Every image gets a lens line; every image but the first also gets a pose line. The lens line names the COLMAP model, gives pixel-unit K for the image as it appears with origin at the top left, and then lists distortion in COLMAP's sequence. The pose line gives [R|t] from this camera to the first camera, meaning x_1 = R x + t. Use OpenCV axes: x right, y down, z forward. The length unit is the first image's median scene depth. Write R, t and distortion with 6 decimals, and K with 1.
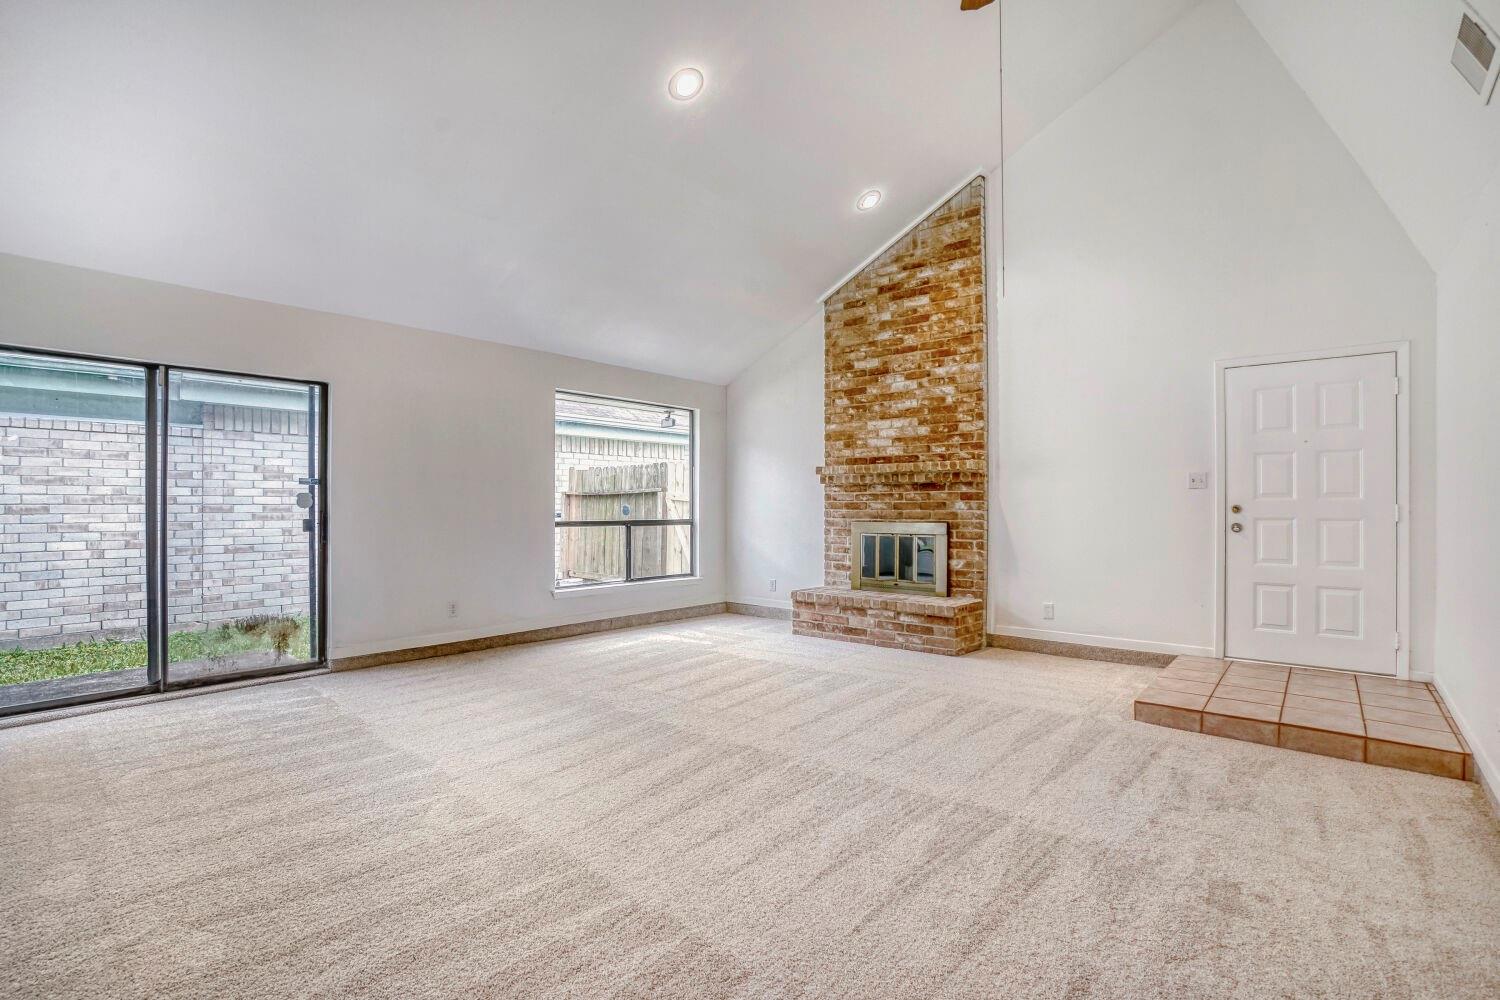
lens RADIAL K [[717.5, 0, 757.1], [0, 717.5, 499.3], [0, 0, 1]] dist [-0.048262, 0.001606]
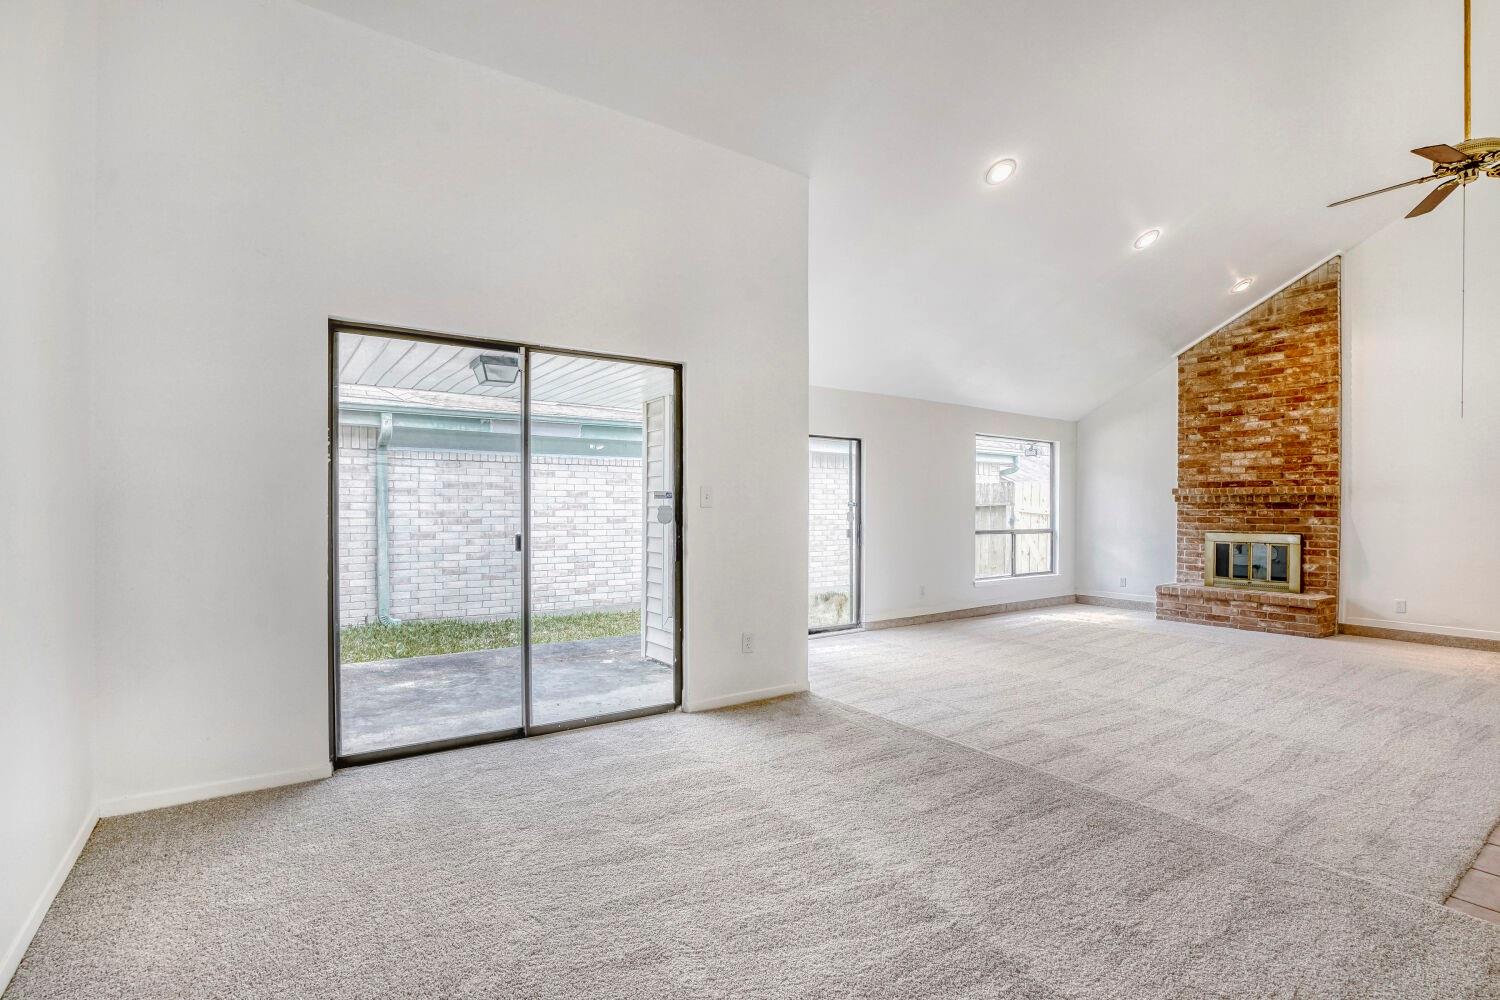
lens RADIAL K [[703.4, 0, 755.3], [0, 703.4, 515.1], [0, 0, 1]] dist [-0.055624, 0.020972]
pose [[0.967256, 0.004876, -0.253756, -0.351839], [0.000178, 0.999802, 0.019890, -0.025298], [0.253803, -0.019284, 0.967064, -0.404212]]
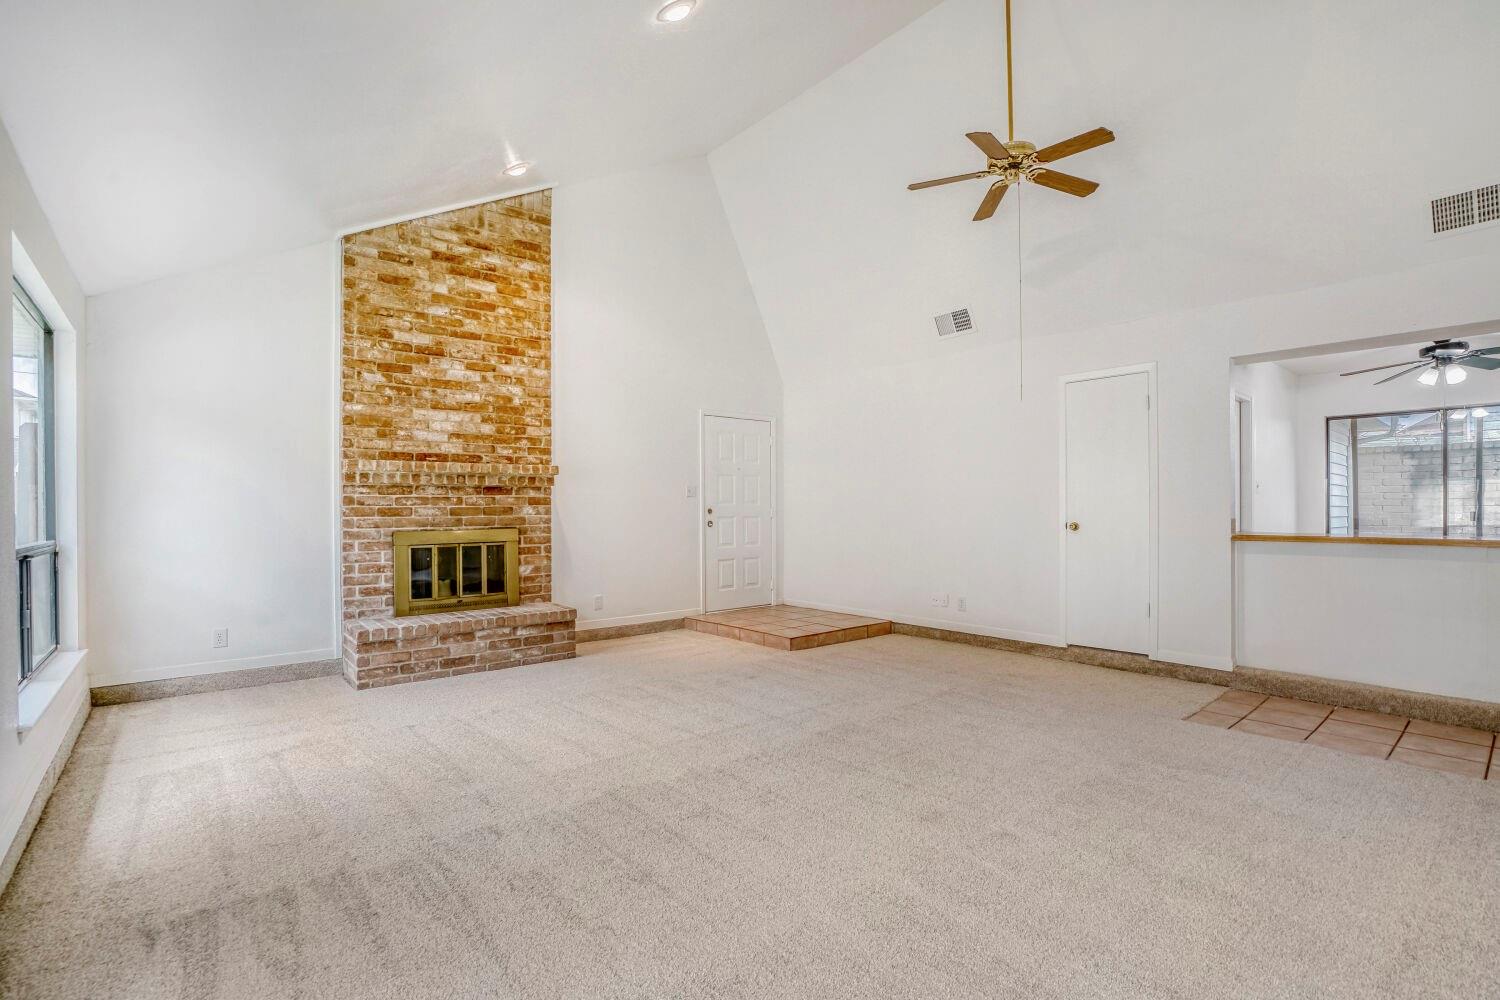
lens RADIAL K [[717.5, 0, 757.1], [0, 717.5, 499.3], [0, 0, 1]] dist [-0.048262, 0.001606]
pose [[0.156205, 0.003136, 0.987720, -0.622253], [-0.007948, 0.999967, -0.001918, -0.006978], [-0.987693, -0.007550, 0.156225, 0.518657]]
